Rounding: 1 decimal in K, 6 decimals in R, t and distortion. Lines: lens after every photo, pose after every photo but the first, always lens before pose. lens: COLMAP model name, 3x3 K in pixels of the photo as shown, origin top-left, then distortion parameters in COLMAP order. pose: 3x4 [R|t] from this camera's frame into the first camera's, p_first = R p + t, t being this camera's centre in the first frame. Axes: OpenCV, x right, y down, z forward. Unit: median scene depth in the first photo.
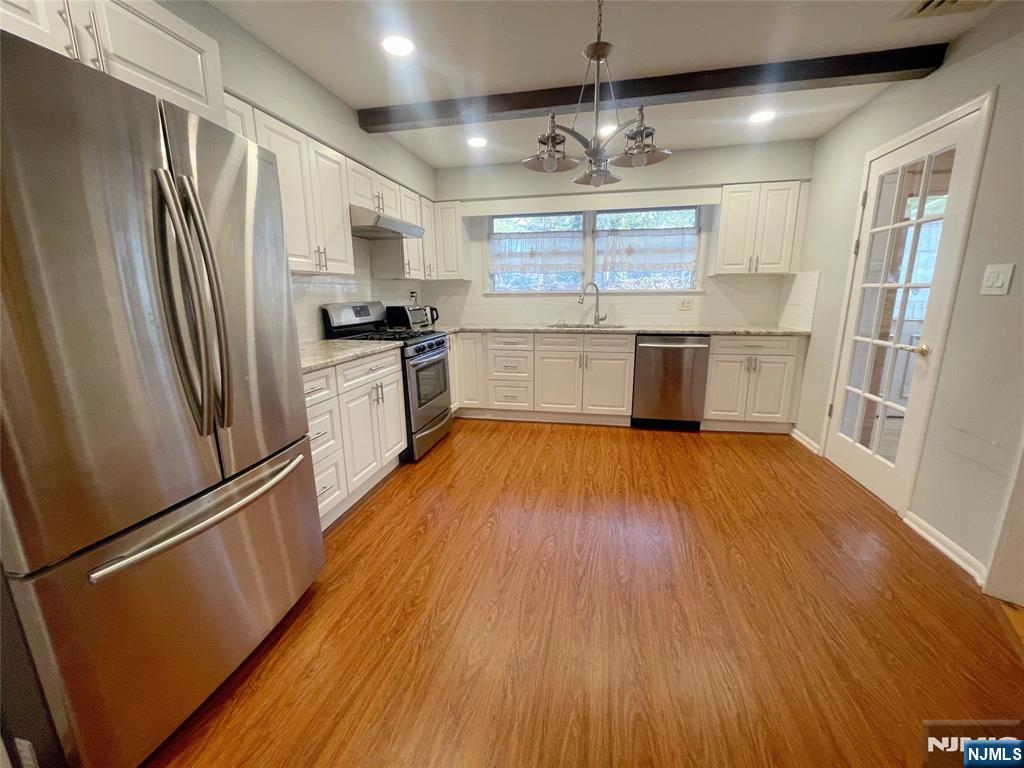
lens RADIAL K [[413.7, 0, 514.9], [0, 413.7, 383.4], [0, 0, 1]] dist [0.001632, -0.000641]
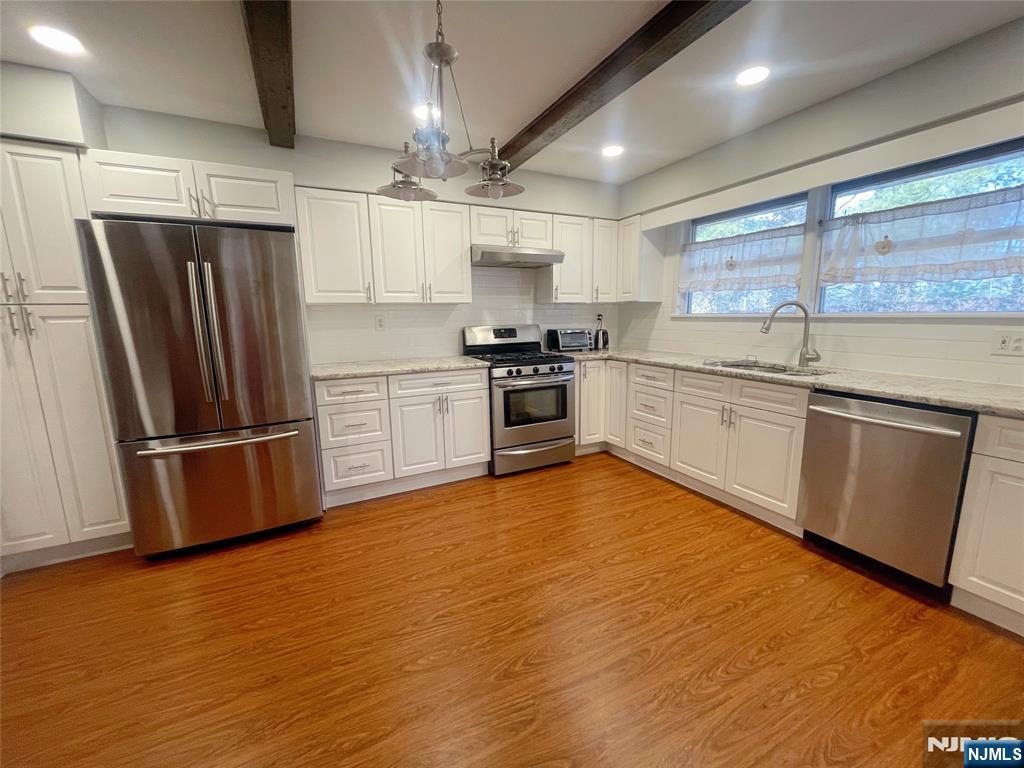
lens RADIAL K [[413.7, 0, 510.5], [0, 413.7, 381.8], [0, 0, 1]] dist [0.001632, -0.000641]
pose [[0.615697, 0.130182, -0.777155, 0.464346], [-0.161385, 0.986185, 0.037340, -0.077013], [0.771279, 0.102432, 0.628200, 0.274970]]
